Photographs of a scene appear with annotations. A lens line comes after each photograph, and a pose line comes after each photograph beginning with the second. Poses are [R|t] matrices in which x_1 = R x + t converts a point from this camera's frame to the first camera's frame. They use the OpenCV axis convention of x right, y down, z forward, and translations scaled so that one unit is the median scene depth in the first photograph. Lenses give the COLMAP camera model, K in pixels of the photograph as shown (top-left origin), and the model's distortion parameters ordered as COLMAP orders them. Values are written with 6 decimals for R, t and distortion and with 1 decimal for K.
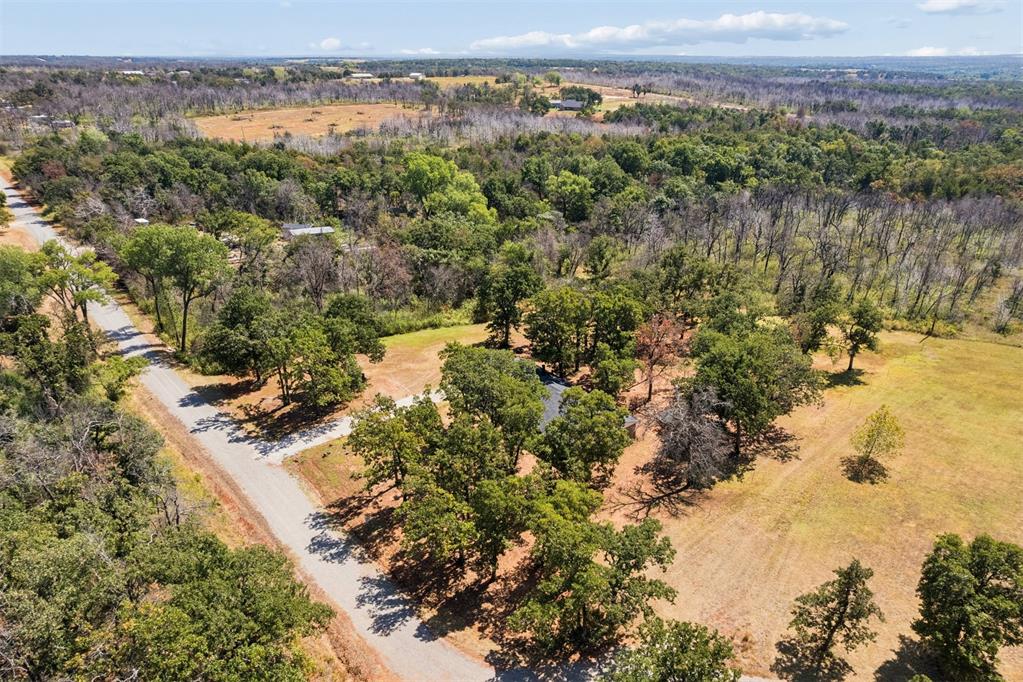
lens RADIAL K [[665.4, 0, 515.6], [0, 665.4, 354.3], [0, 0, 1]] dist [-0.088460, 0.078403]
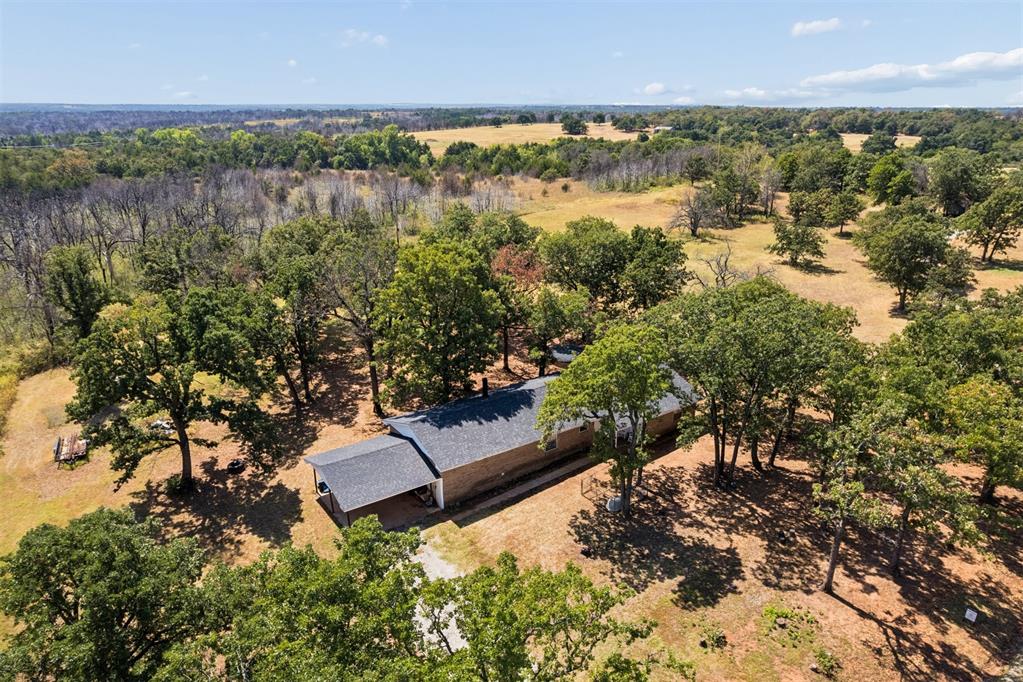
lens RADIAL K [[665.4, 0, 515.6], [0, 665.4, 354.3], [0, 0, 1]] dist [-0.088460, 0.078403]
pose [[0.047144, -0.353921, 0.934087, -0.462236], [0.413981, 0.857959, 0.304182, -0.156861], [-0.909064, 0.372354, 0.186964, 0.842117]]
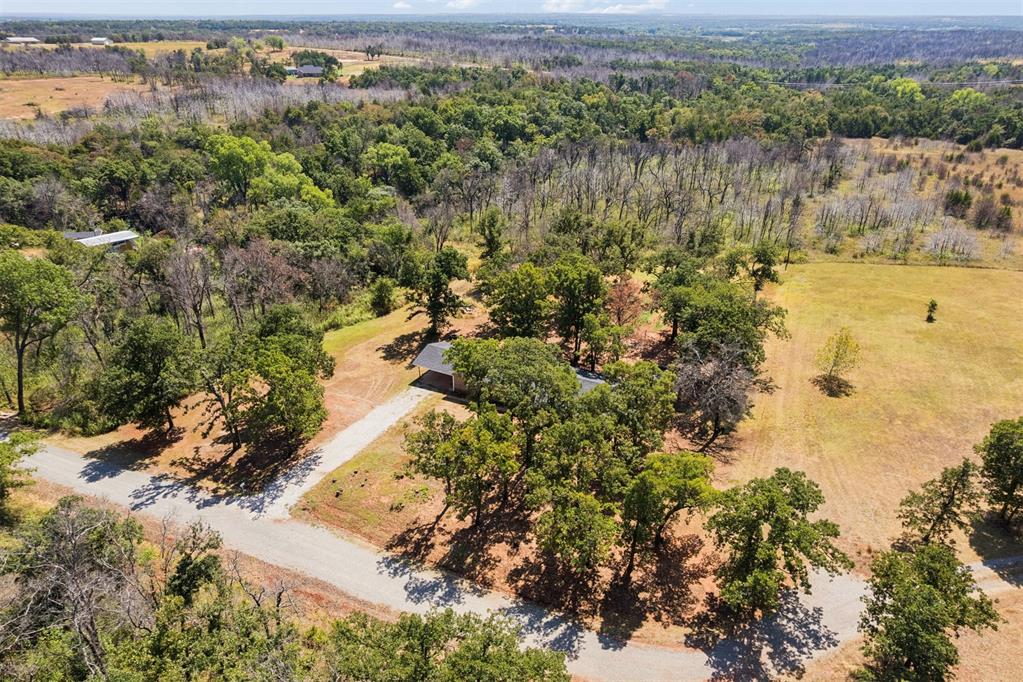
lens RADIAL K [[673.6, 0, 515.1], [0, 673.6, 346.8], [0, 0, 1]] dist [-0.086577, 0.077692]
pose [[0.916295, -0.177055, 0.359243, -0.310672], [0.163520, 0.984195, 0.067987, -0.050181], [-0.365603, -0.003553, 0.930764, 0.088537]]
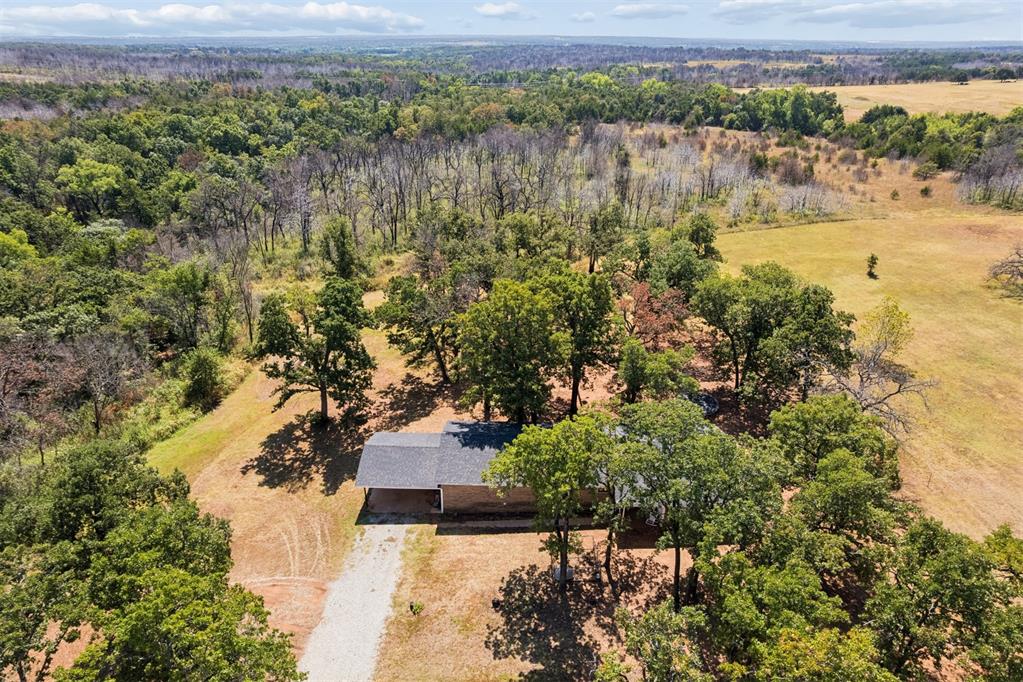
lens RADIAL K [[665.4, 0, 515.6], [0, 665.4, 354.3], [0, 0, 1]] dist [-0.088460, 0.078403]
pose [[0.628923, -0.335584, 0.701313, -0.364455], [0.318945, 0.934014, 0.160910, -0.132487], [-0.709035, 0.122481, 0.694455, 0.571809]]
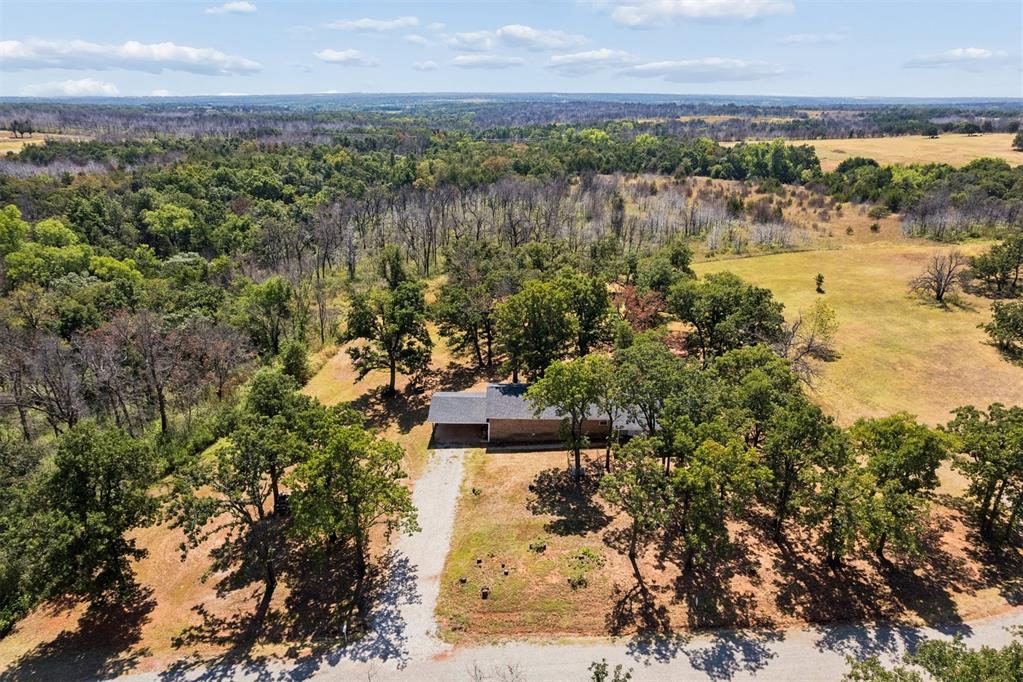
lens RADIAL K [[667.2, 0, 512.9], [0, 667.2, 343.3], [0, 0, 1]] dist [-0.085956, 0.075830]
pose [[0.630628, -0.273645, 0.726242, -0.579027], [0.323072, 0.943403, 0.074932, -0.096523], [-0.705644, 0.187374, 0.683343, 0.440498]]
